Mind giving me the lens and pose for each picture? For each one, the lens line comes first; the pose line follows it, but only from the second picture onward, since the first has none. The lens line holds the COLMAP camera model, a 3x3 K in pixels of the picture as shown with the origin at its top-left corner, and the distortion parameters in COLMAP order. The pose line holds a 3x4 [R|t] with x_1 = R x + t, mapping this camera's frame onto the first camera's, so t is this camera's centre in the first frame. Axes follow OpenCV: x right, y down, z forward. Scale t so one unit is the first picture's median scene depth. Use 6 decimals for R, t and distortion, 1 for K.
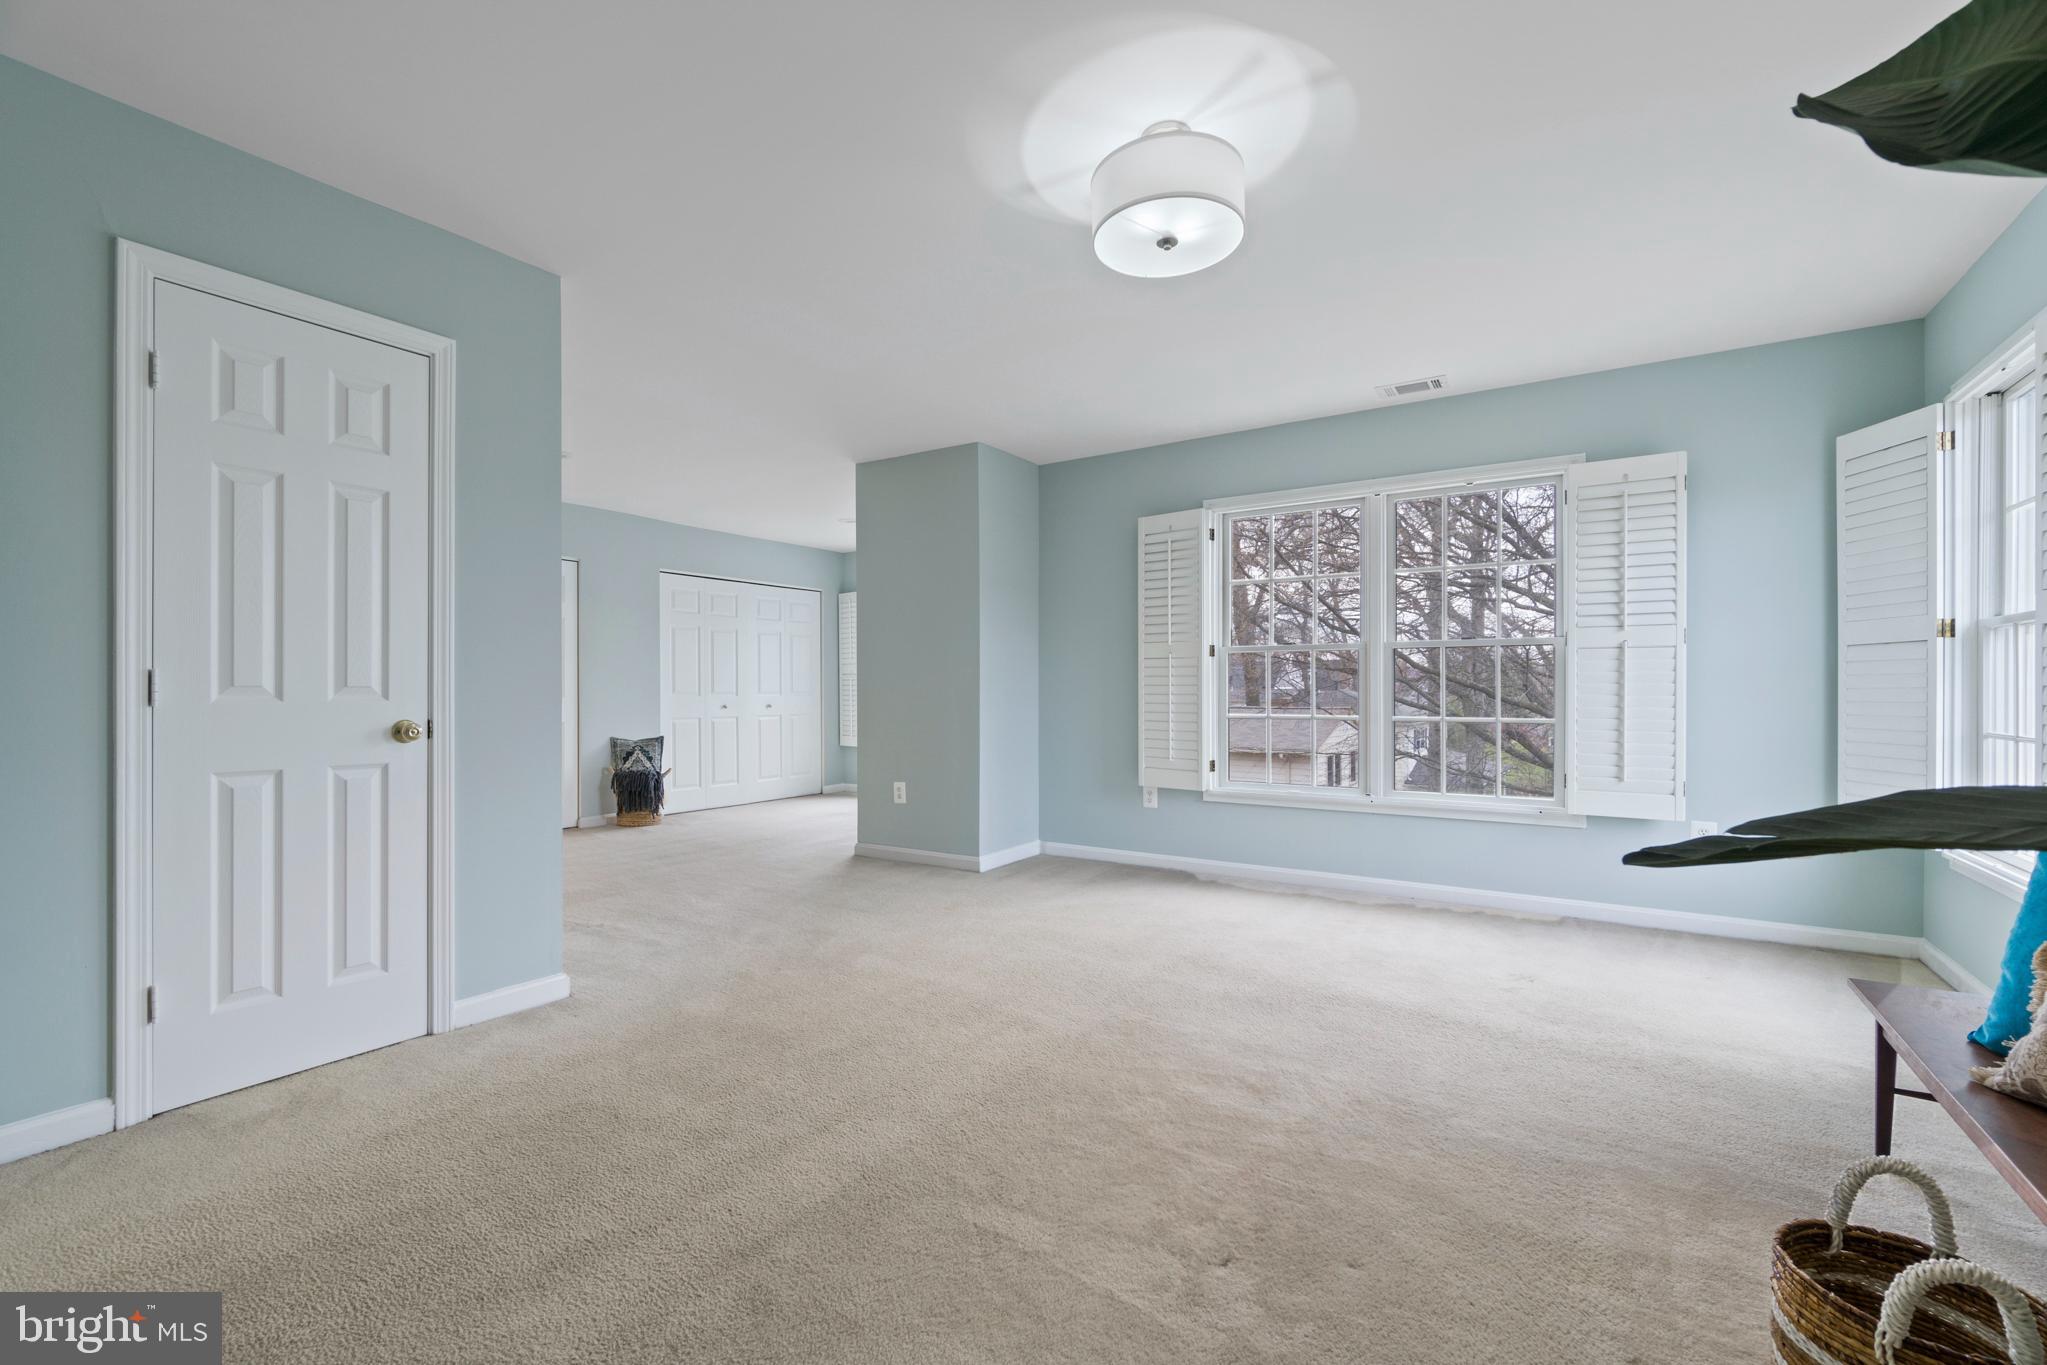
lens RADIAL K [[885.3, 0, 1012.6], [0, 885.3, 697.7], [0, 0, 1]] dist [-0.001946, 0.000280]
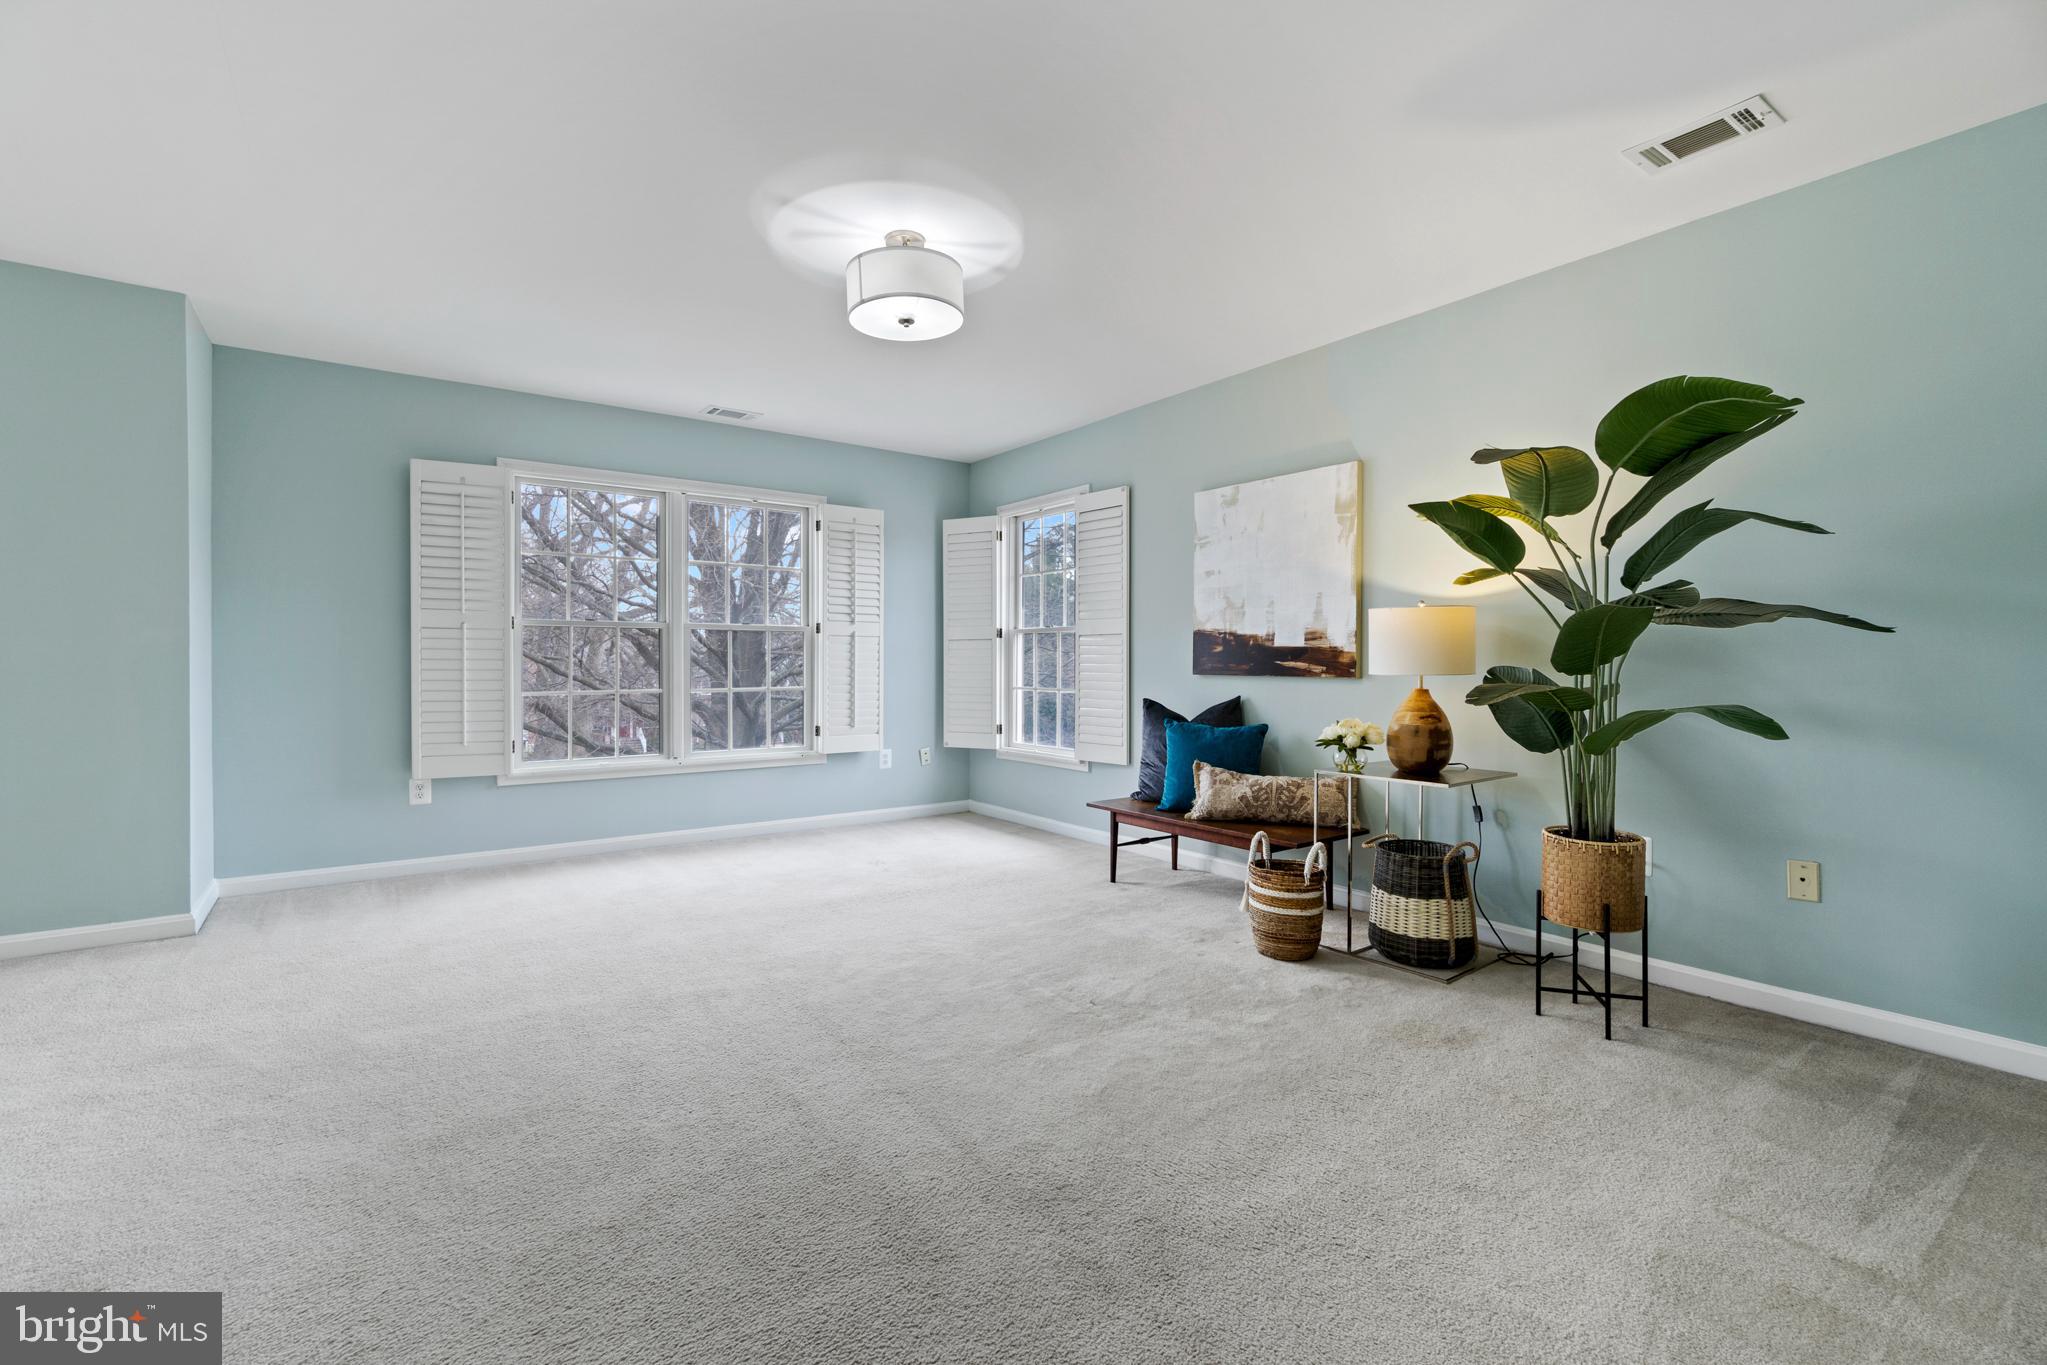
lens RADIAL K [[885.3, 0, 1016.3], [0, 885.3, 676.4], [0, 0, 1]] dist [-0.001946, 0.000280]
pose [[0.348087, -0.010281, 0.937406, -0.591220], [0.008437, 0.999934, 0.007834, 0.000889], [-0.937424, 0.005182, 0.348150, 0.234809]]
